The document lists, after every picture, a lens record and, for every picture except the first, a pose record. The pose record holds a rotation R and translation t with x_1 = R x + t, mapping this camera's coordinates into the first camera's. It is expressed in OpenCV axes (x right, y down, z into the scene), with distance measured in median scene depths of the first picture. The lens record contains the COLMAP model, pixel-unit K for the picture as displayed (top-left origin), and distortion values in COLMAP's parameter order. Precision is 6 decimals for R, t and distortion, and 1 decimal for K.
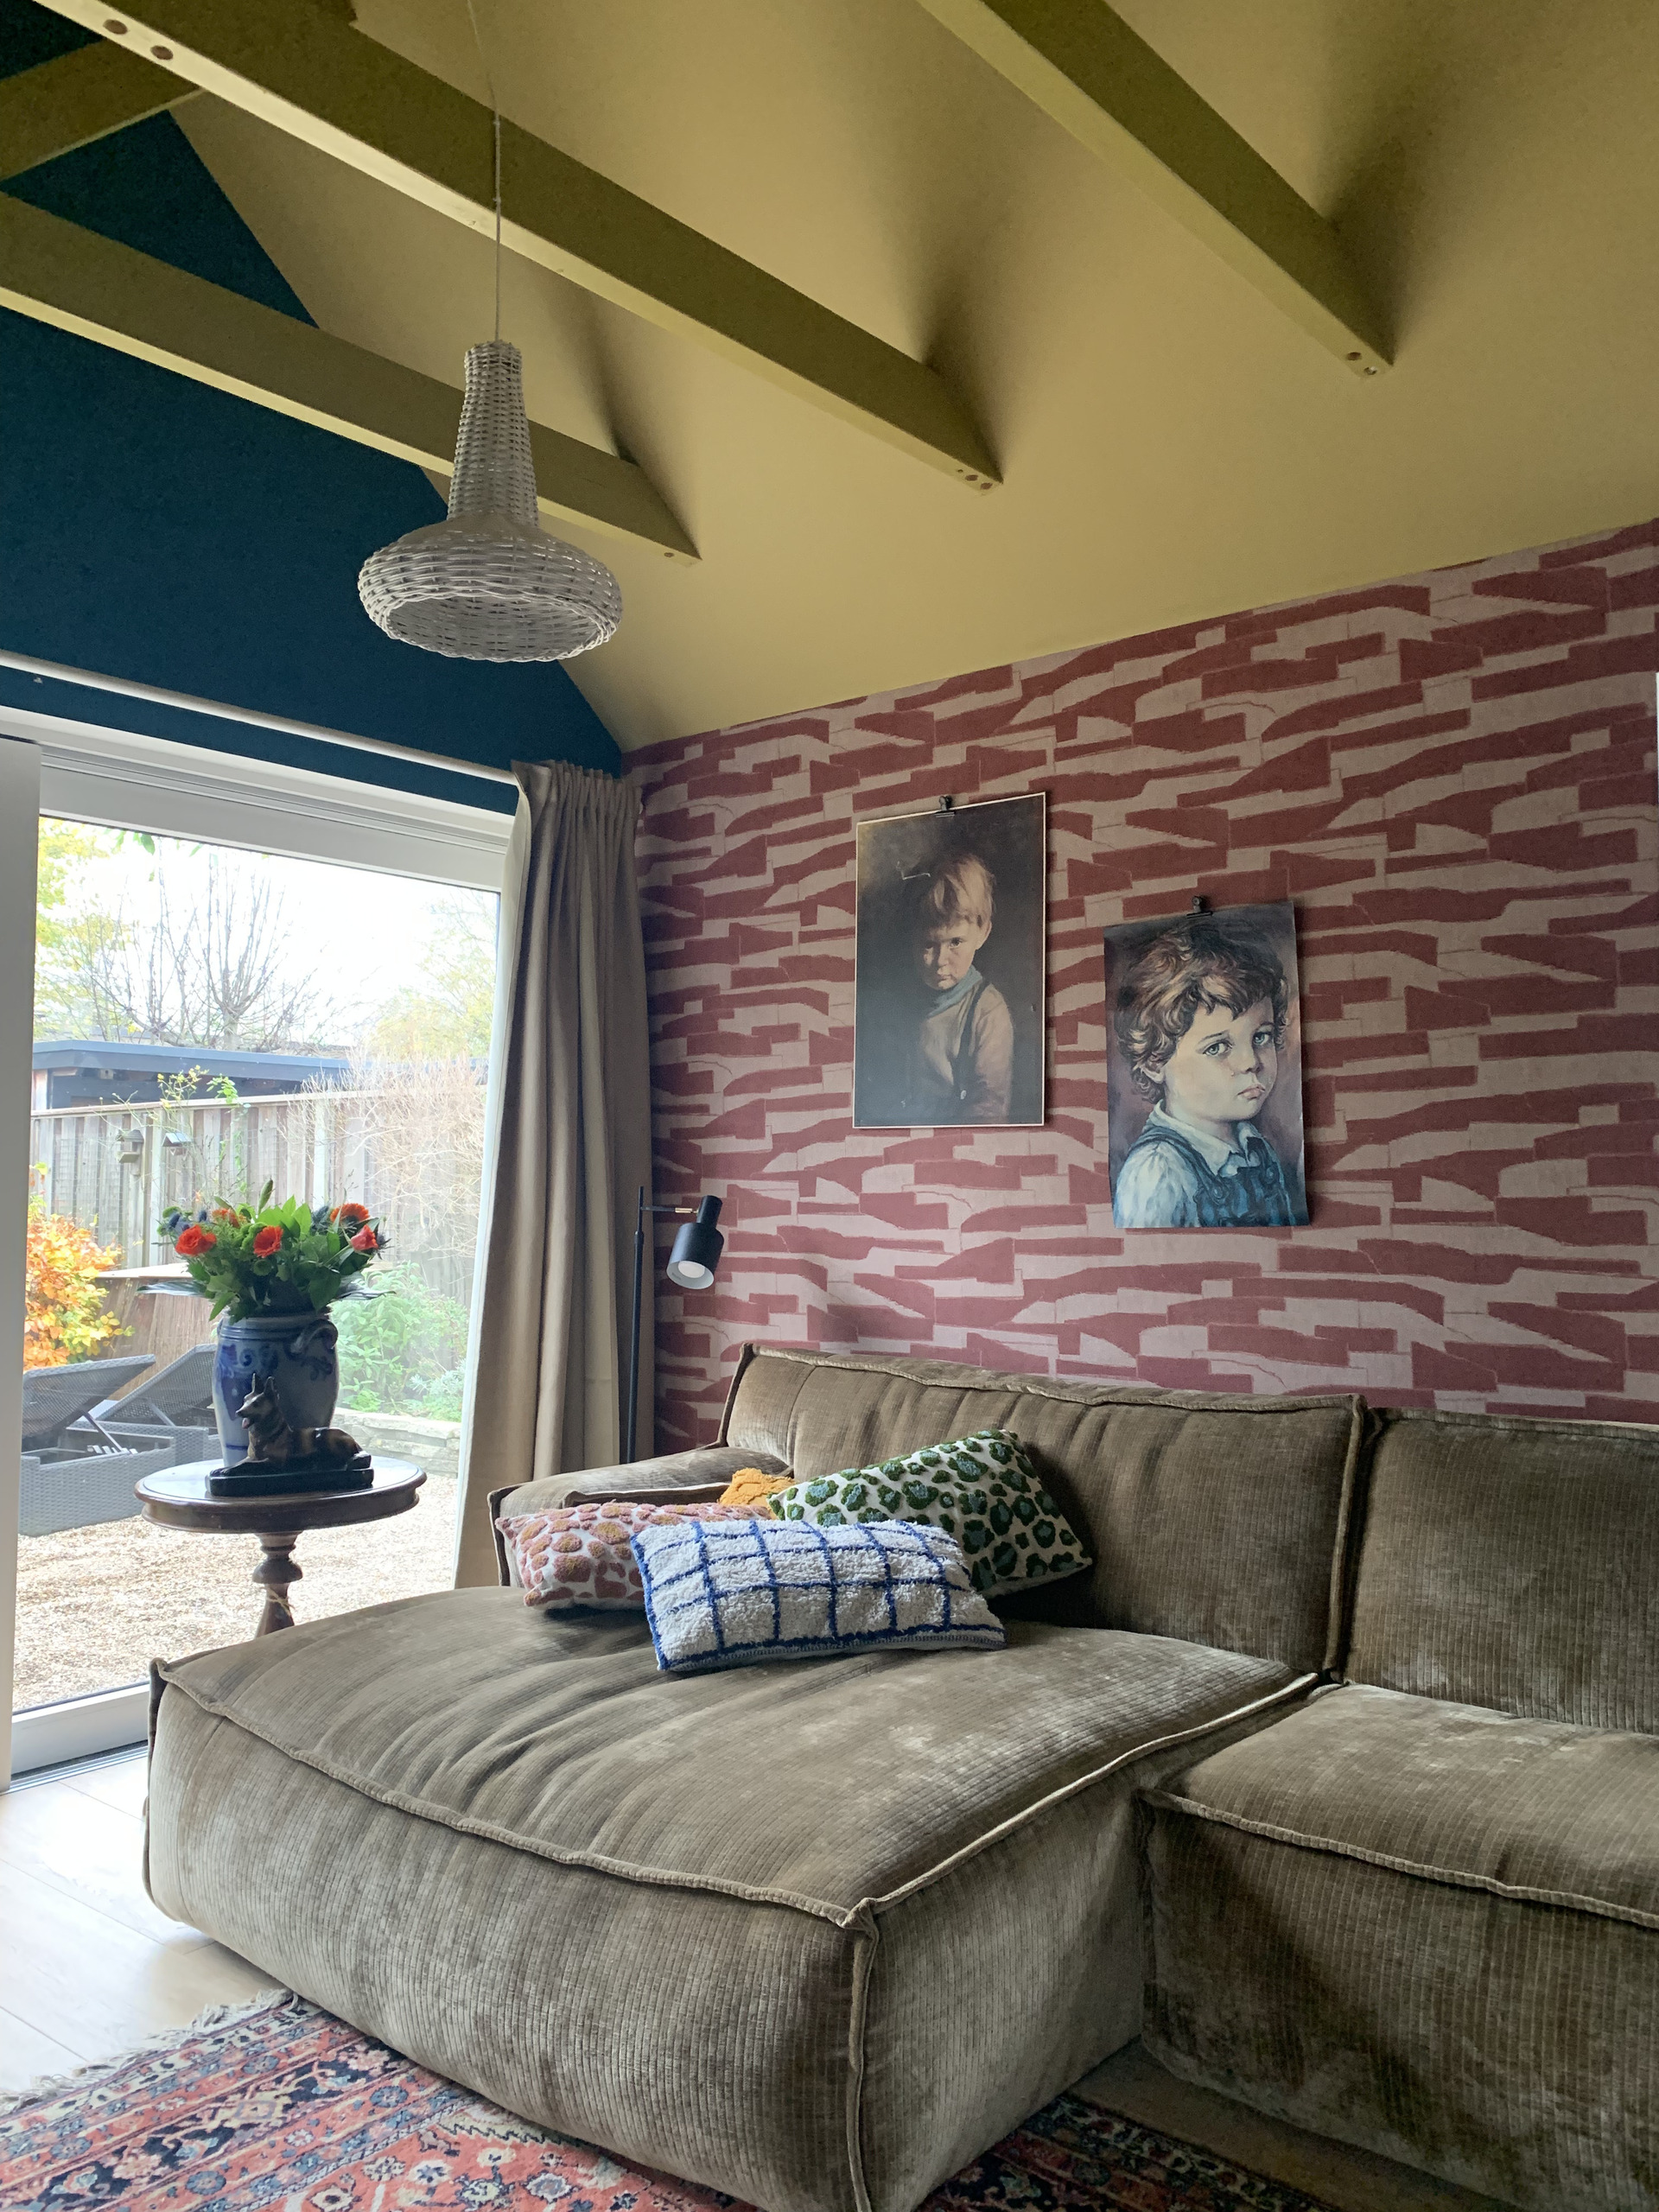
lens RADIAL K [[1694.0, 0, 827.3], [0, 1694.0, 1078.8], [0, 0, 1]] dist [0.038576, -0.049514]
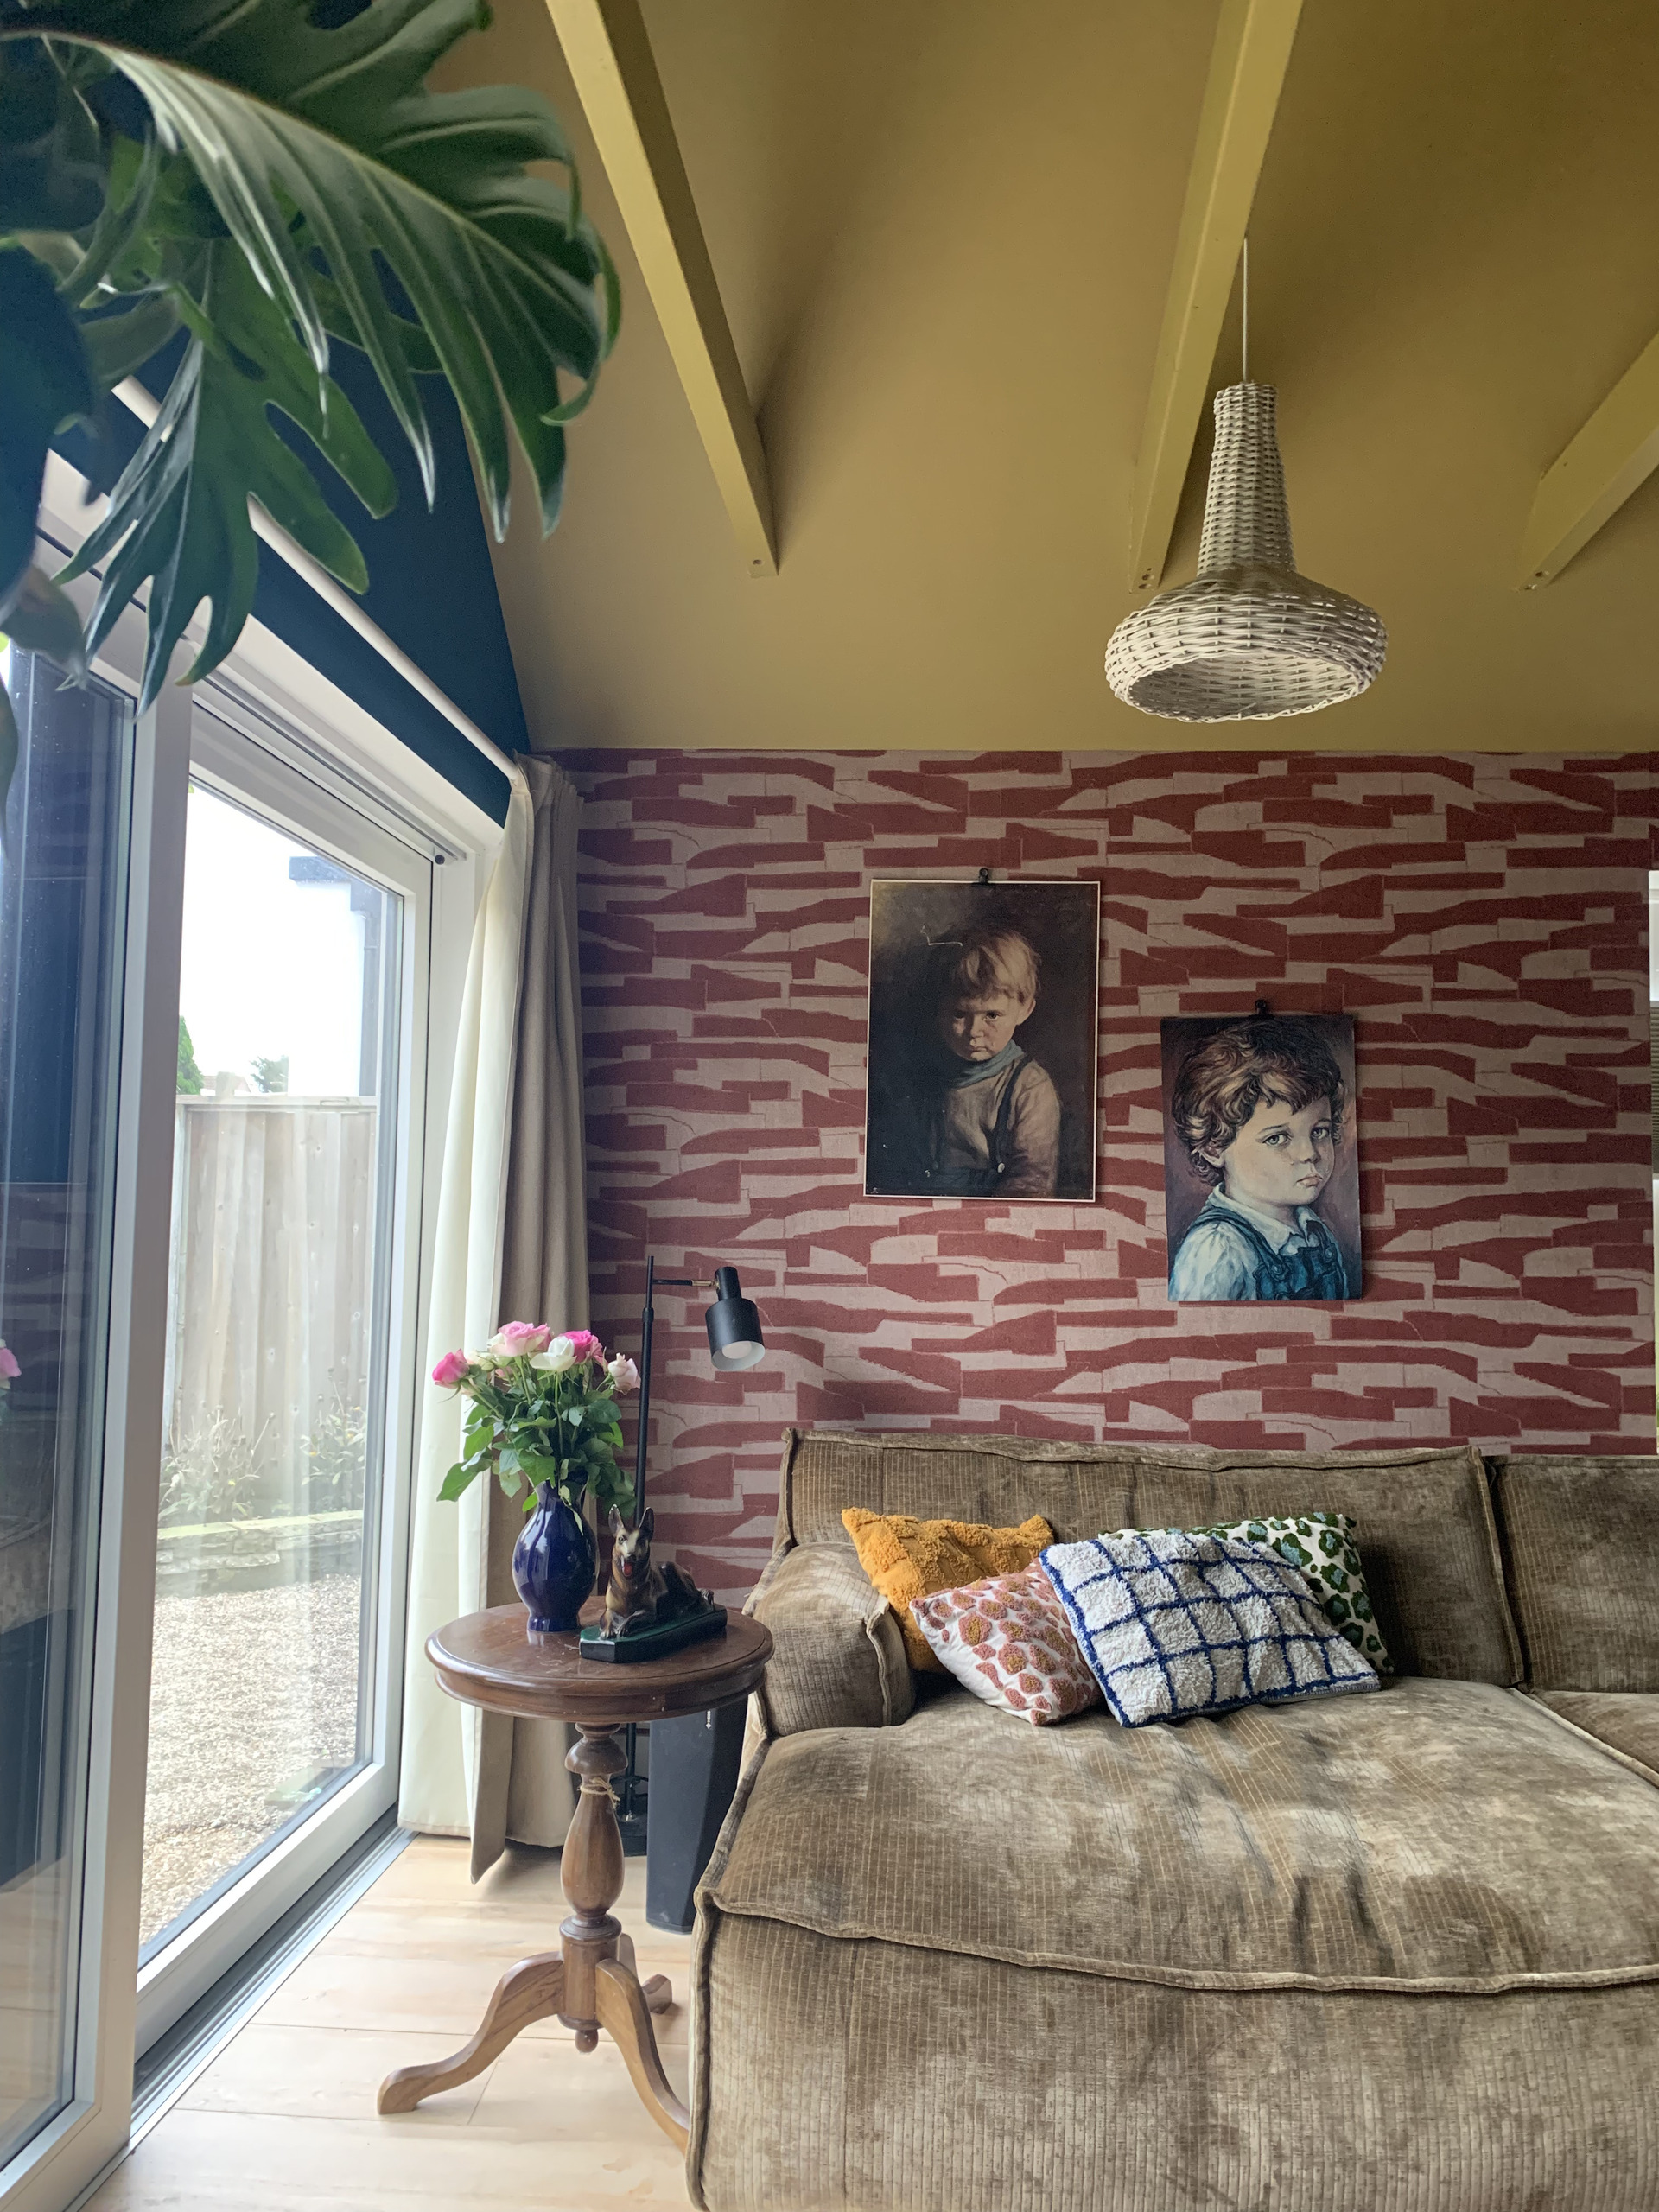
lens RADIAL K [[1694.0, 0, 812.4], [0, 1694.0, 1095.7], [0, 0, 1]] dist [0.038576, -0.049514]
pose [[0.813582, 0.051079, 0.579202, -0.635453], [-0.052091, 0.998531, -0.014889, -0.013312], [-0.579112, -0.018058, 0.815048, 0.259707]]
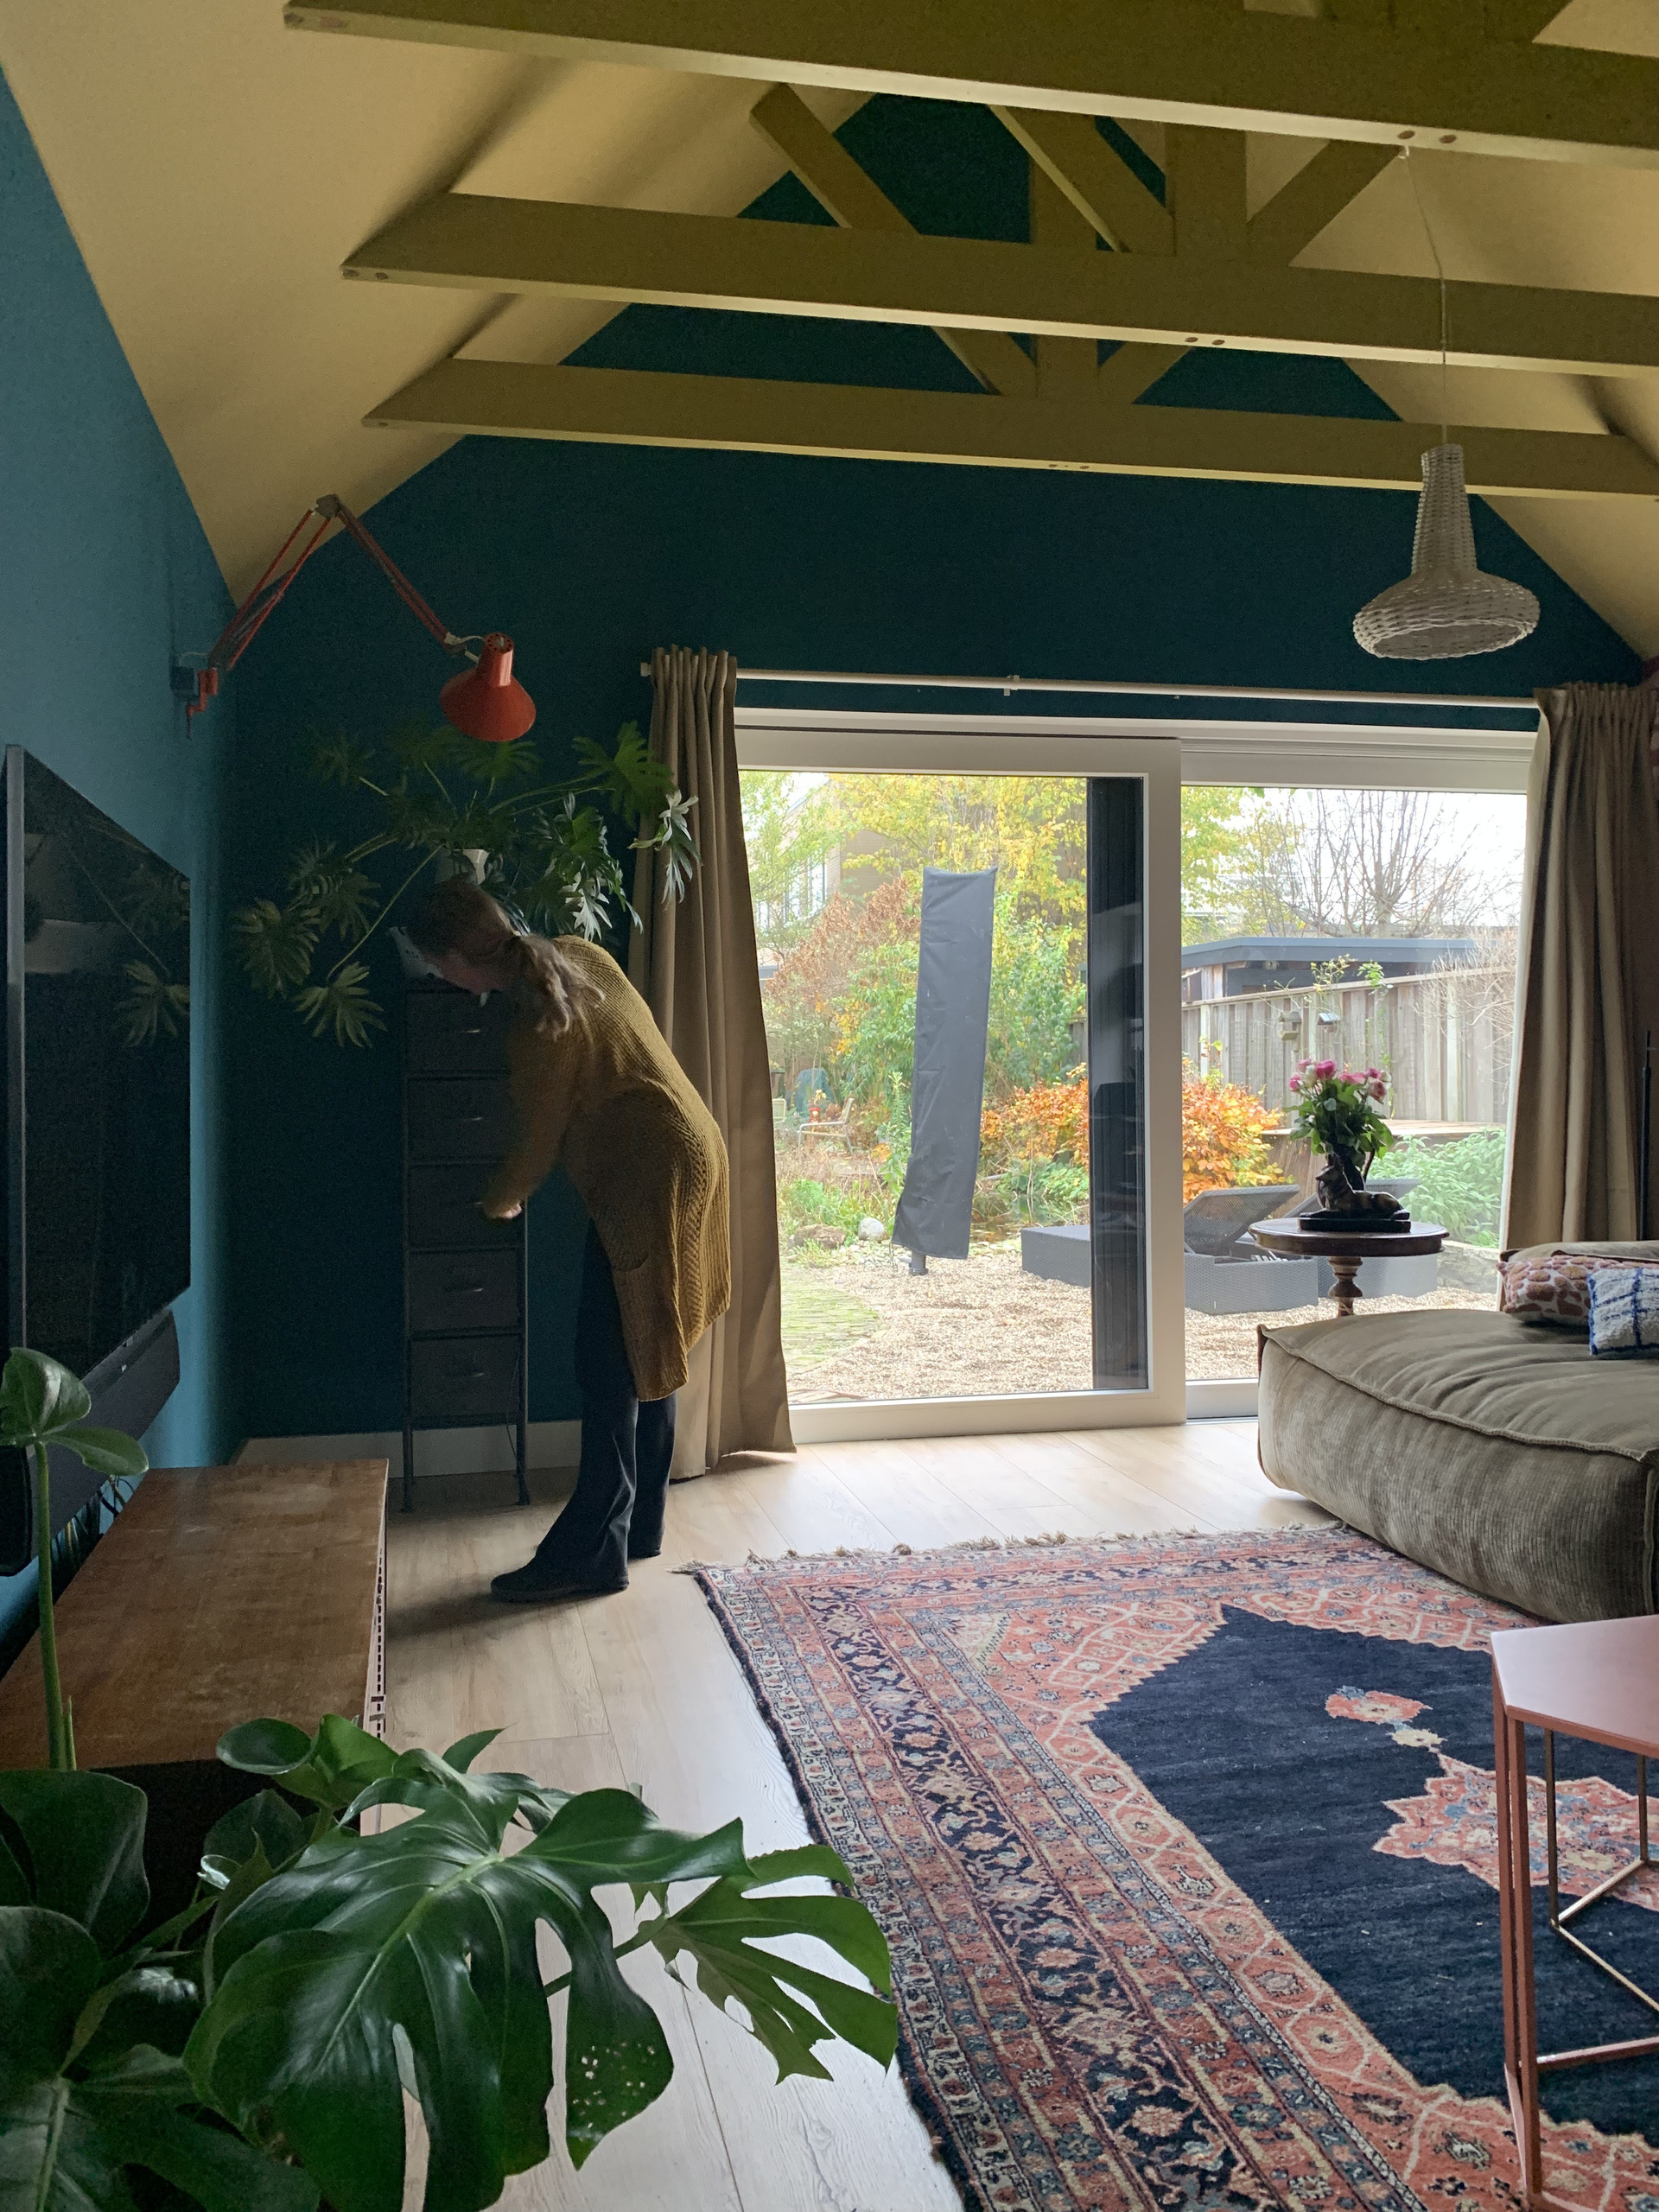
lens RADIAL K [[1694.0, 0, 827.2], [0, 1694.0, 1099.9], [0, 0, 1]] dist [0.038576, -0.049514]
pose [[0.784830, -0.002696, -0.619705, 0.207748], [0.051626, 0.996799, 0.061046, 0.010158], [0.617557, -0.079903, 0.782457, -0.362107]]
